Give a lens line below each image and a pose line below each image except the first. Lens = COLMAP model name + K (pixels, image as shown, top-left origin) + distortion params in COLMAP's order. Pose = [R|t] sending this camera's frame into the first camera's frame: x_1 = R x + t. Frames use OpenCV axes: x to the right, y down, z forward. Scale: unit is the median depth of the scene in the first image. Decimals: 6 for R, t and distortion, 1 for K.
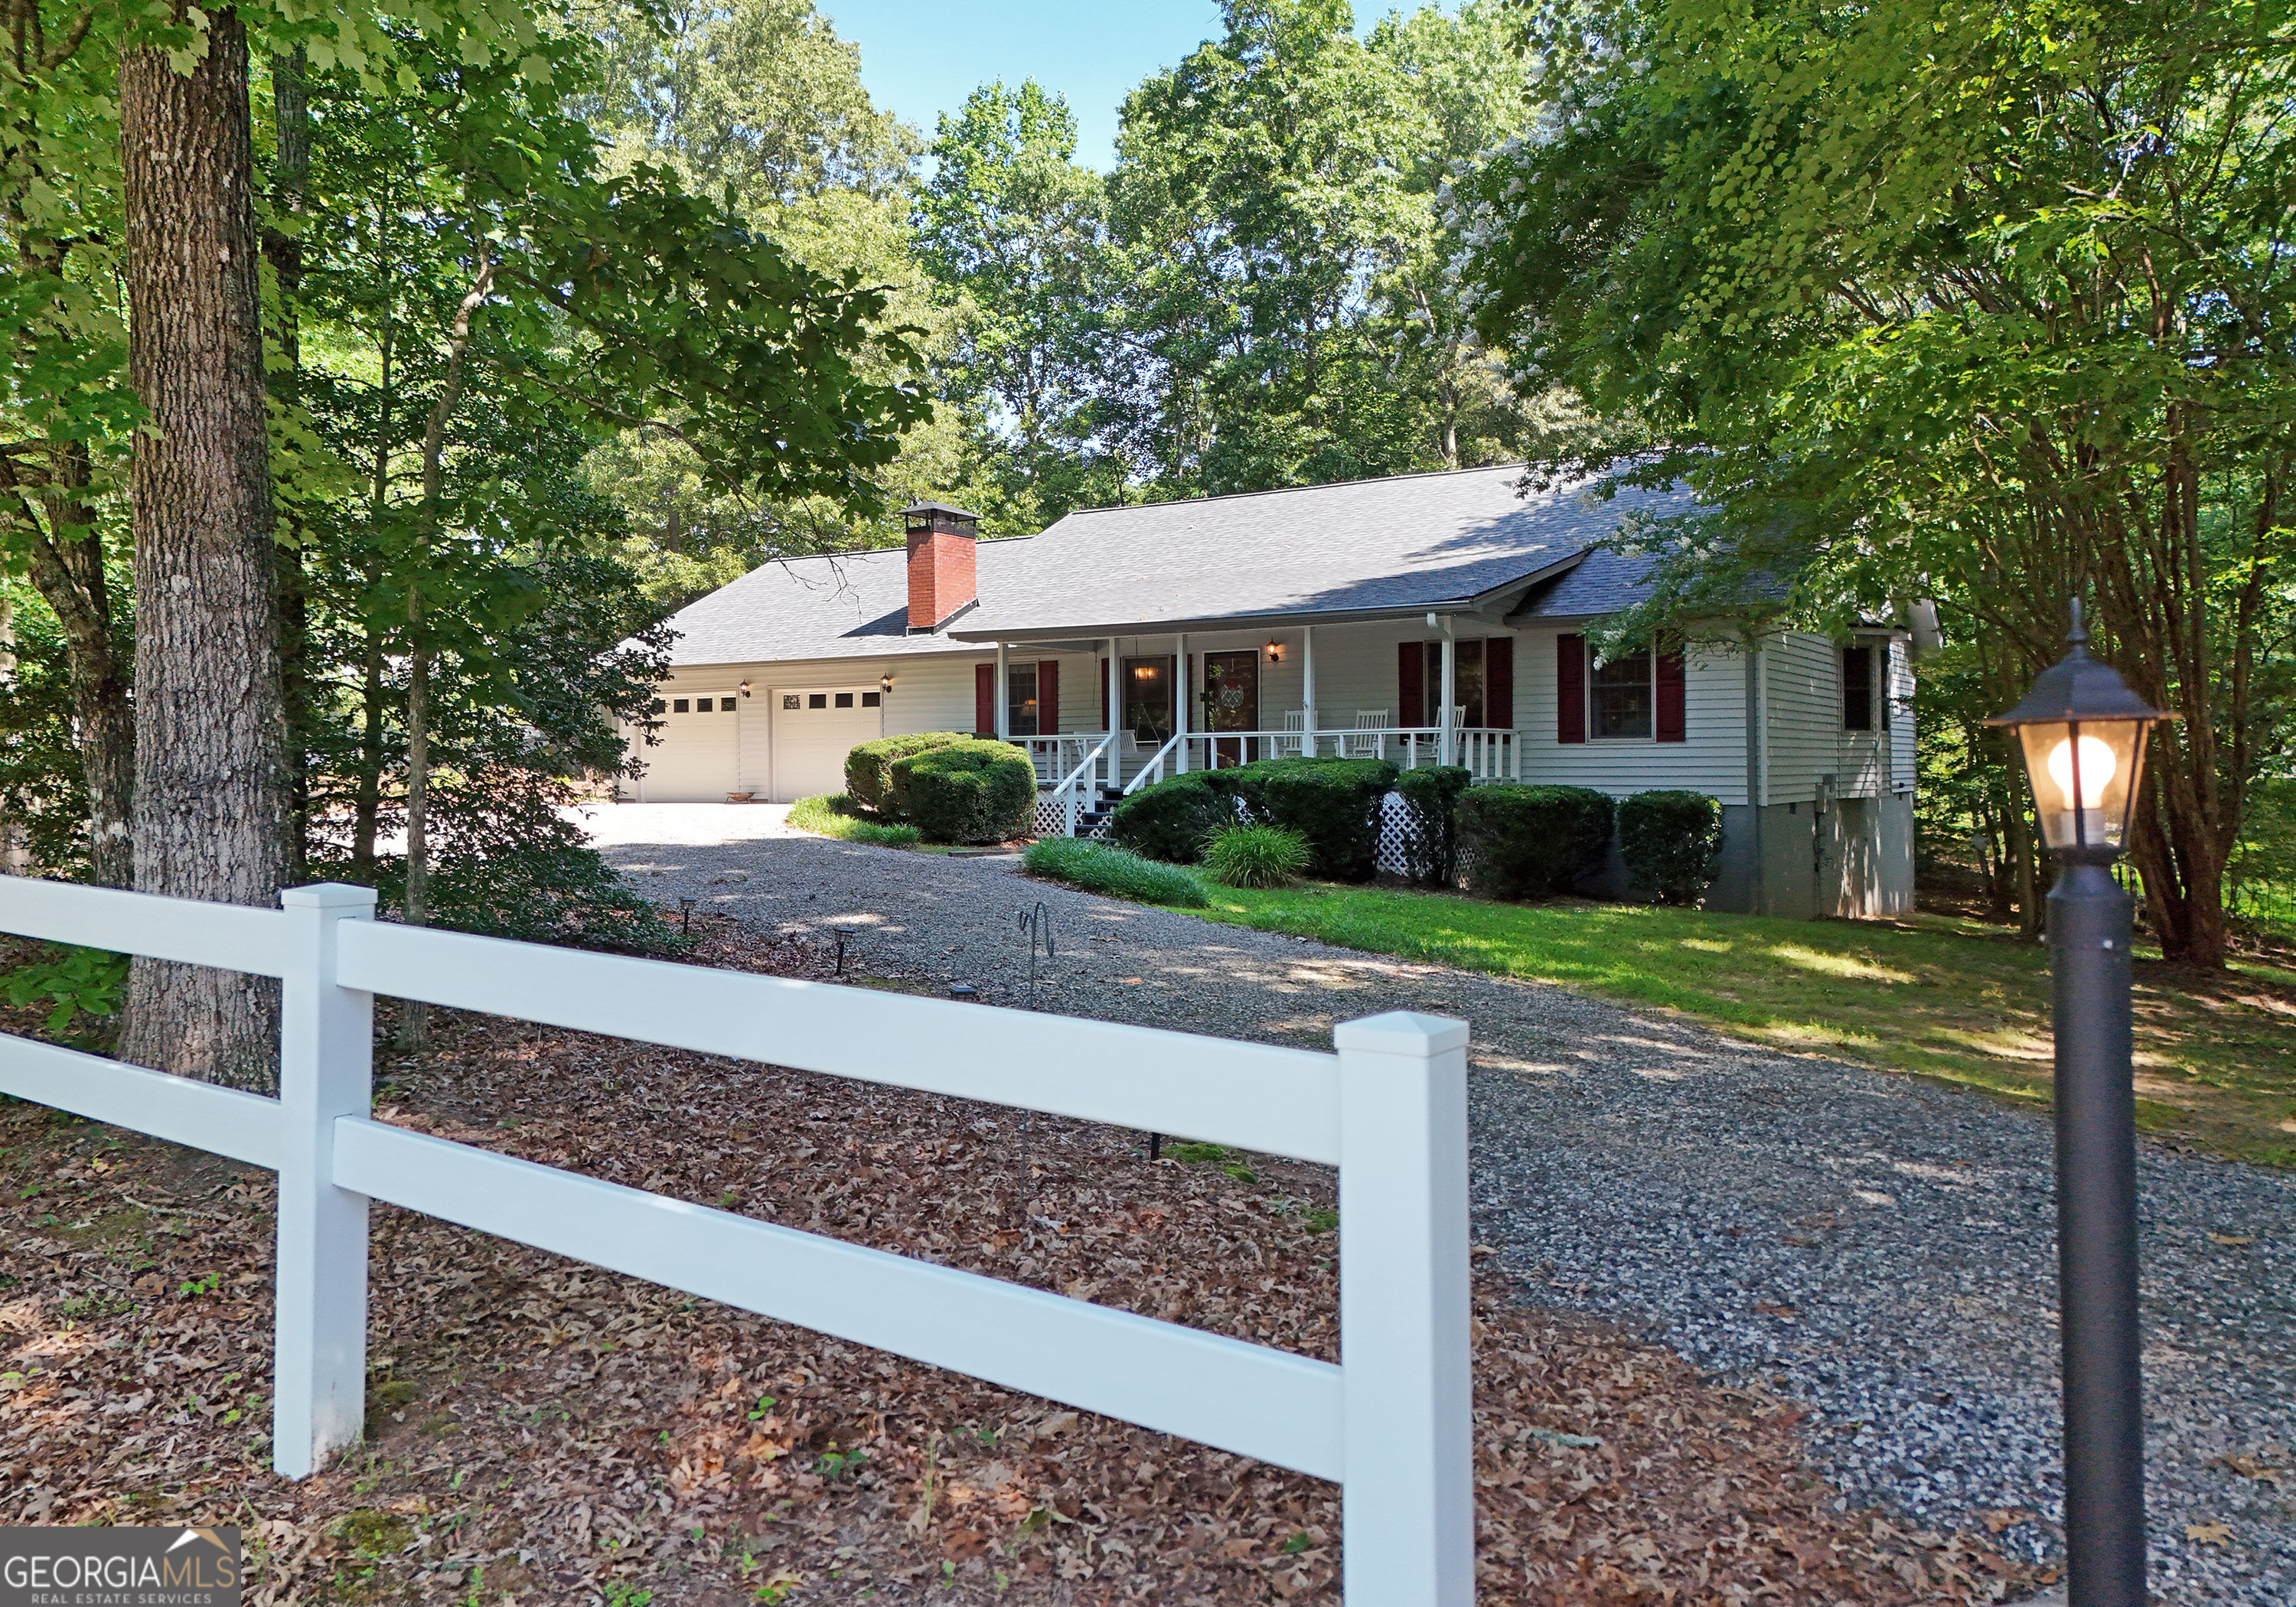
lens RADIAL K [[1686.1, 0, 1145.3], [0, 1686.1, 712.8], [0, 0, 1]] dist [0.029209, 0.000572]
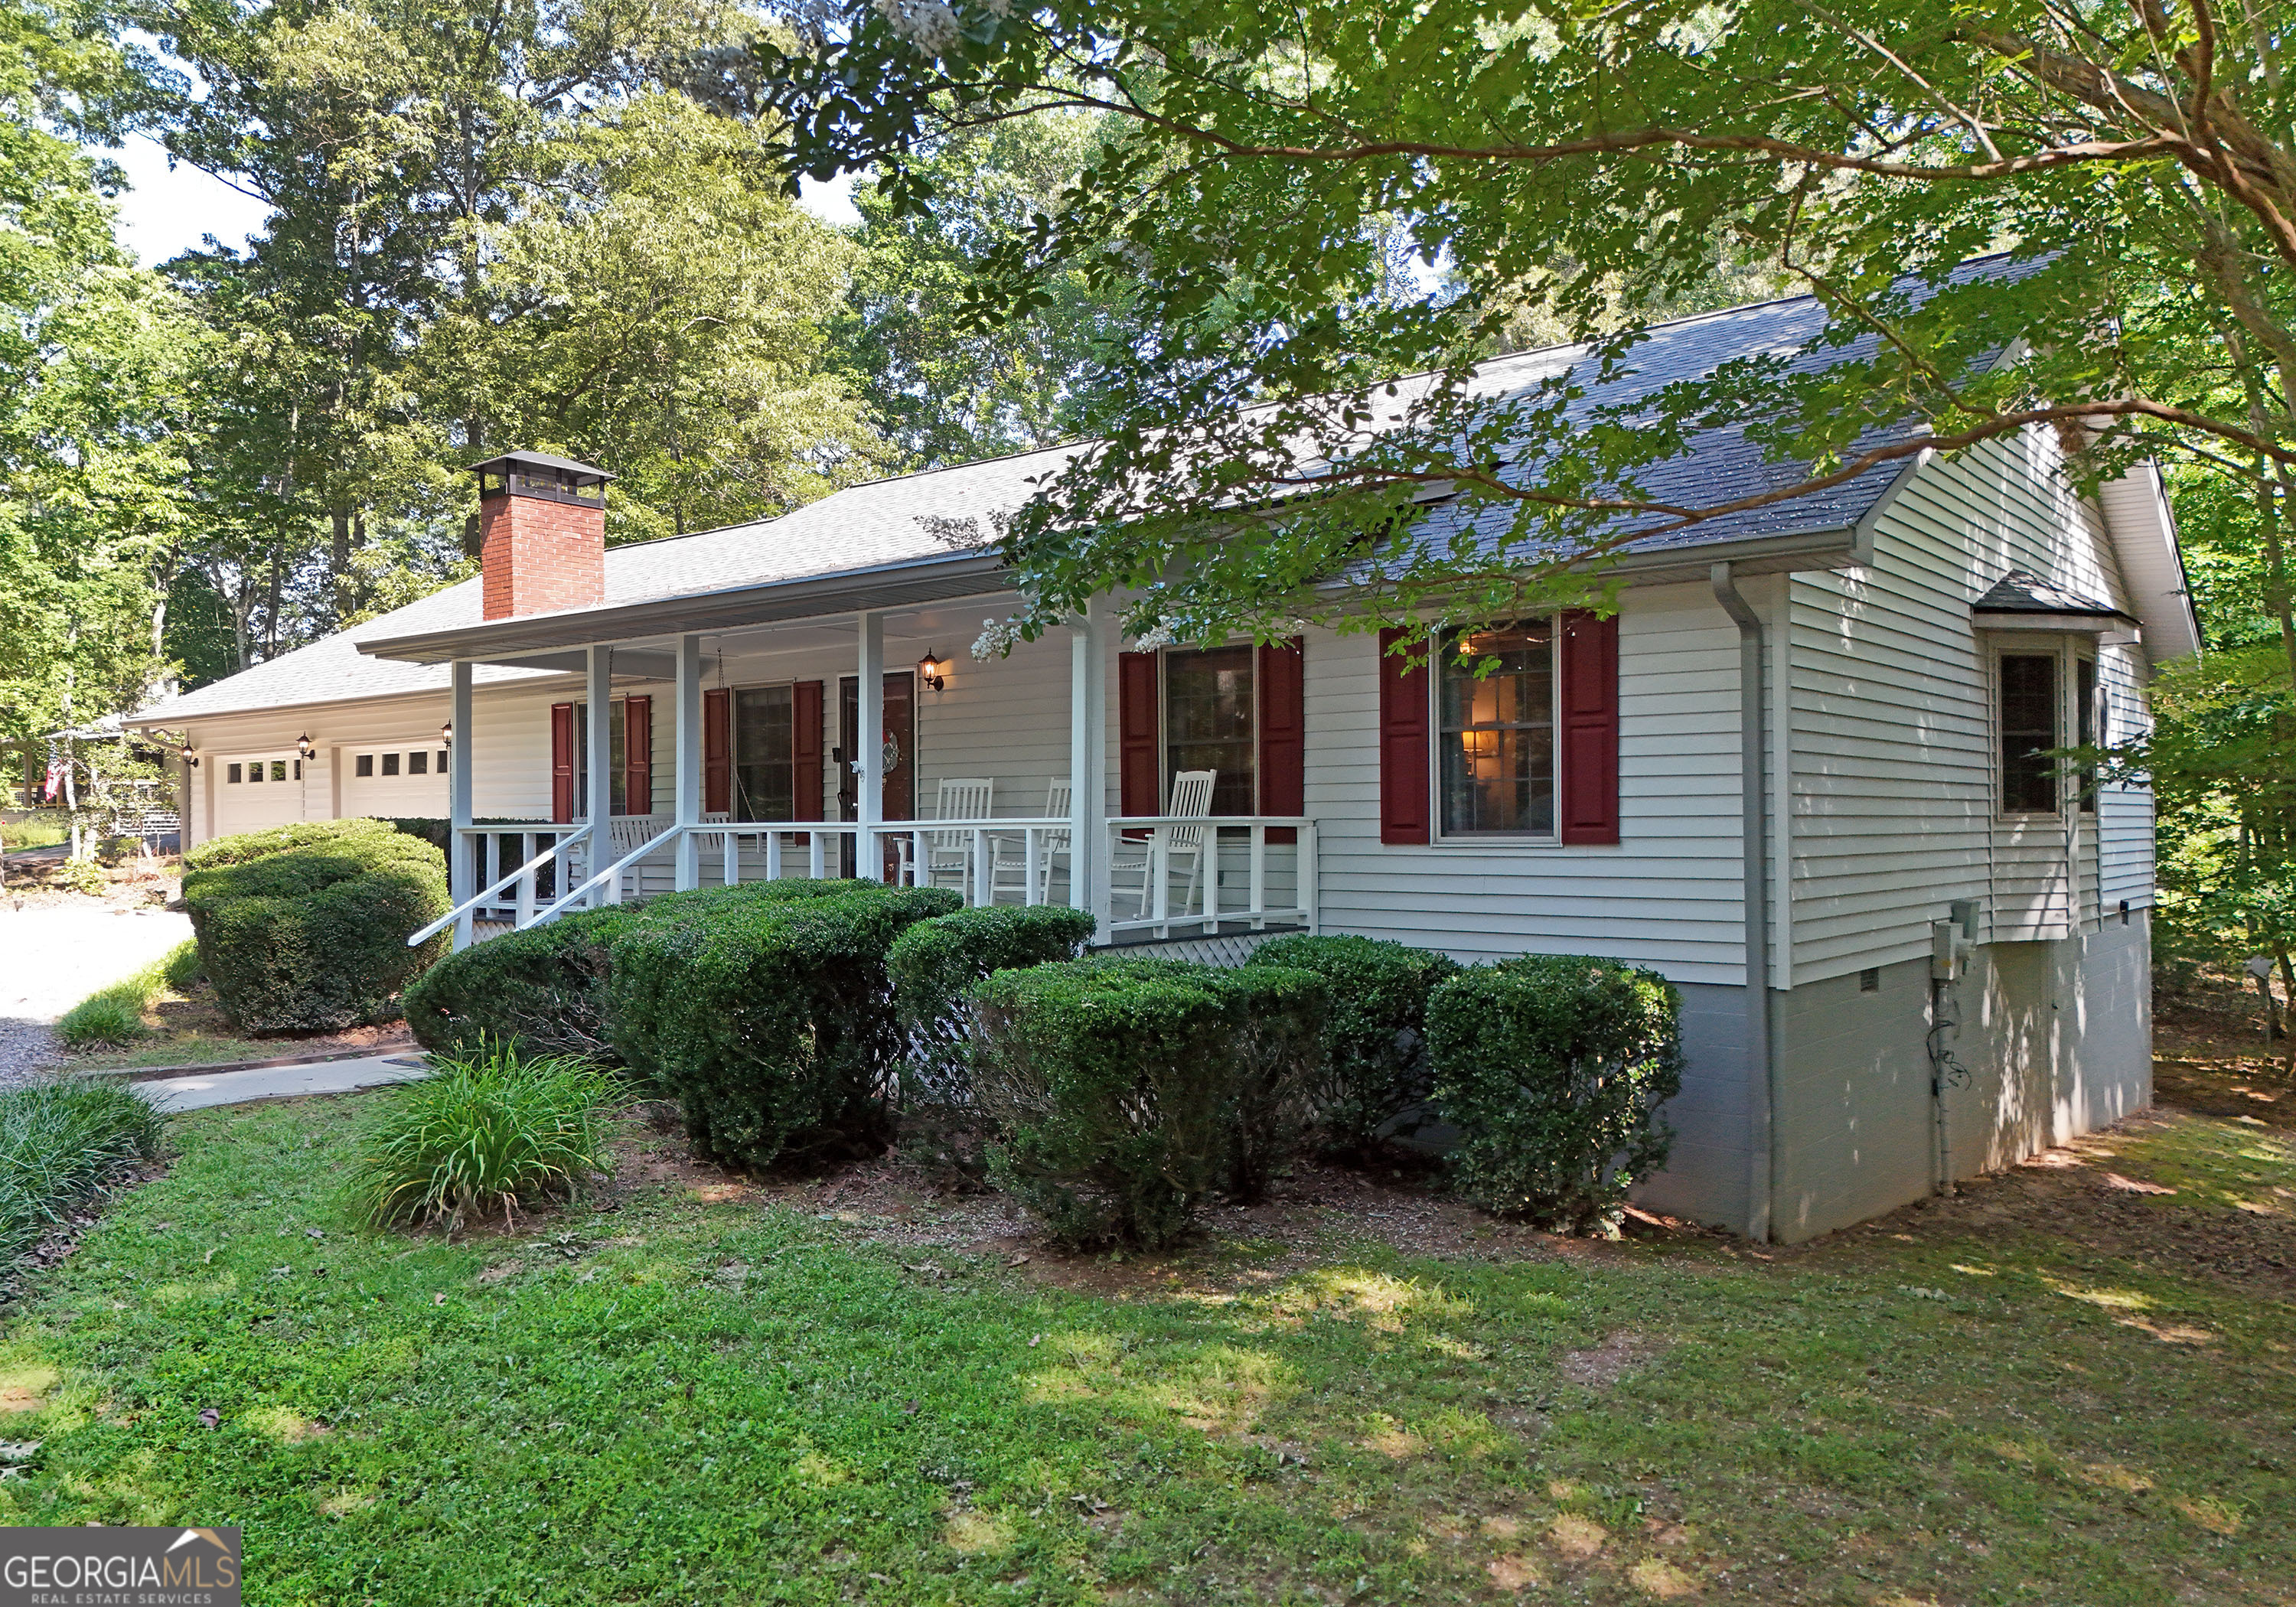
lens RADIAL K [[1676.1, 0, 1148.0], [0, 1676.1, 803.5], [0, 0, 1]] dist [0.057354, -0.057389]
pose [[0.993223, -0.000905, -0.116219, 0.199987], [0.002836, 0.999861, 0.016450, -0.002126], [0.116188, -0.016668, 0.993087, 0.426629]]
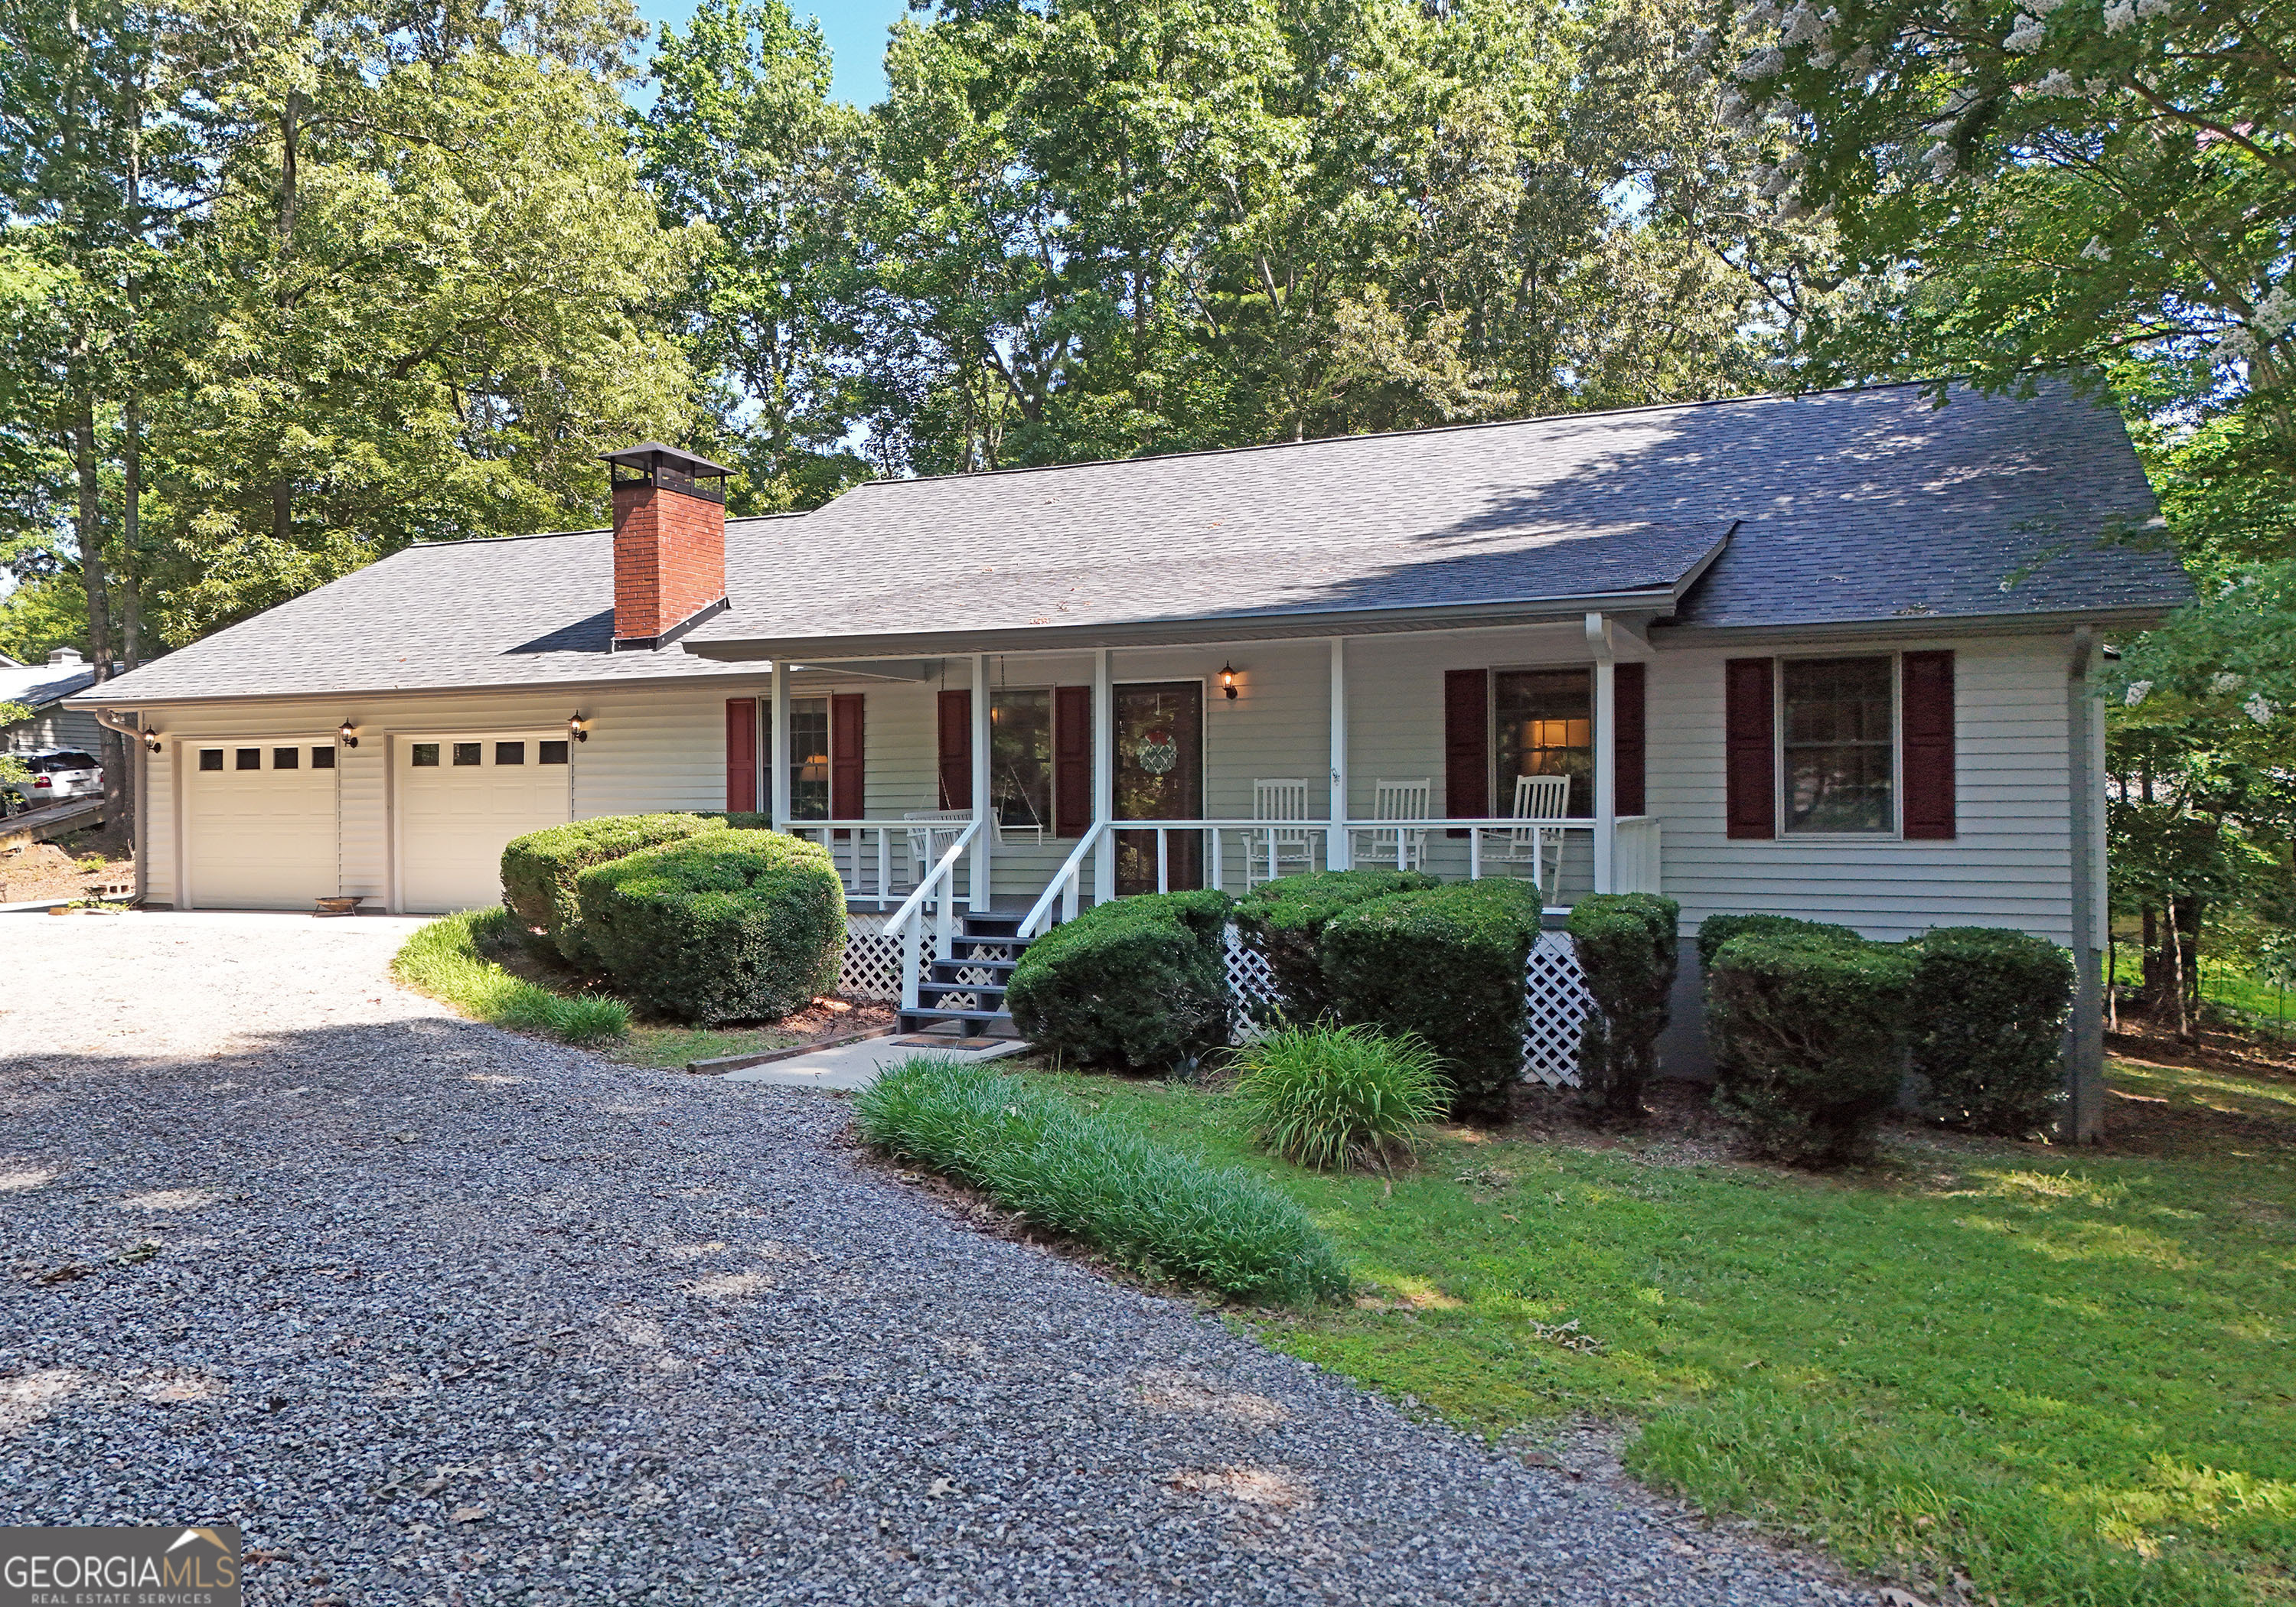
lens RADIAL K [[1670.5, 0, 1159.4], [0, 1670.5, 794.5], [0, 0, 1]] dist [0.005120, -0.006599]
pose [[0.985684, 0.002326, 0.168589, -0.049075], [-0.006156, 0.999735, 0.022198, -0.008424], [-0.168493, -0.022918, 0.985436, 0.380523]]
